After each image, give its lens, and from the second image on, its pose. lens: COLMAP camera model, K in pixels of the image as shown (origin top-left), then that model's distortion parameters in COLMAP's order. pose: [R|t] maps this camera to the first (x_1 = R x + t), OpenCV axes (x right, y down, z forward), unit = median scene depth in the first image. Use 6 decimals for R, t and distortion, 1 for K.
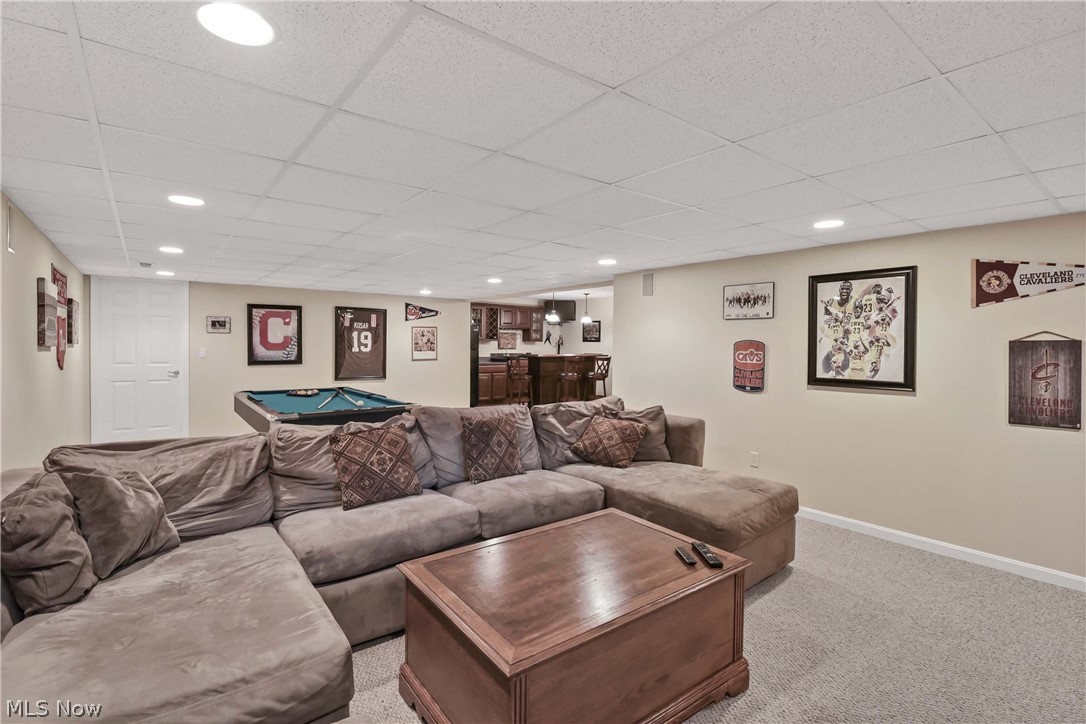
lens RADIAL K [[515.8, 0, 539.0], [0, 515.8, 356.5], [0, 0, 1]] dist [-0.000817, 0.000039]
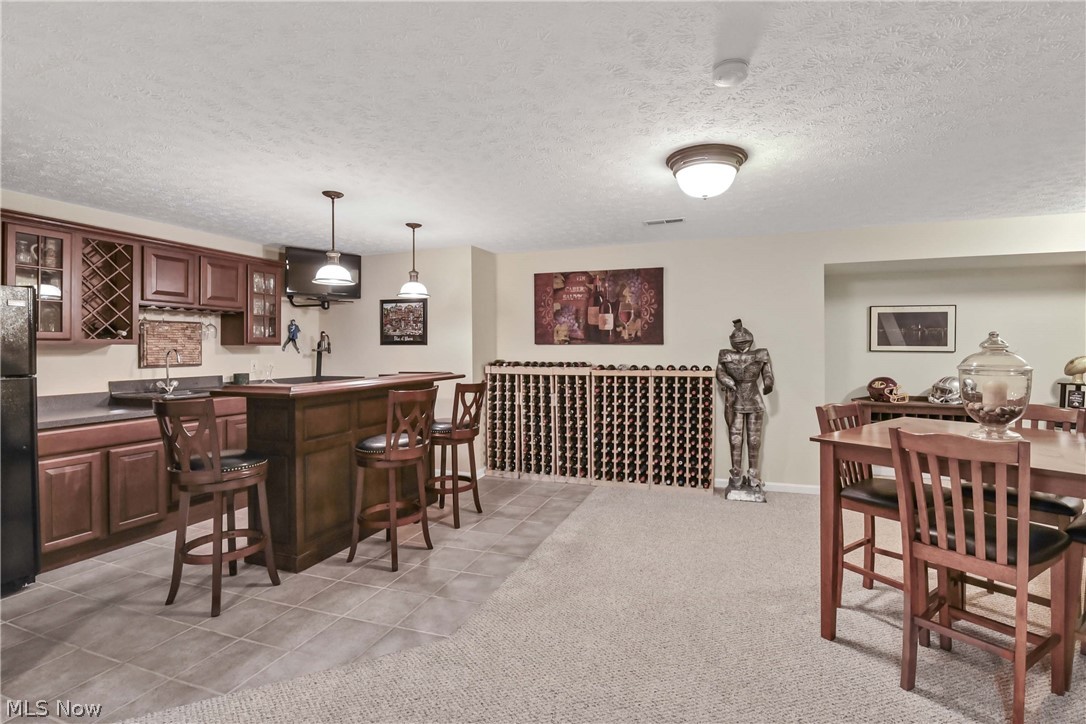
lens RADIAL K [[499.4, 0, 556.9], [0, 499.4, 347.0], [0, 0, 1]] dist [-0.004098, -0.001556]
pose [[0.843264, -0.009066, 0.537423, -0.021199], [0.024191, 0.999485, -0.021096, -0.014498], [-0.536955, 0.030790, 0.843049, 0.566303]]
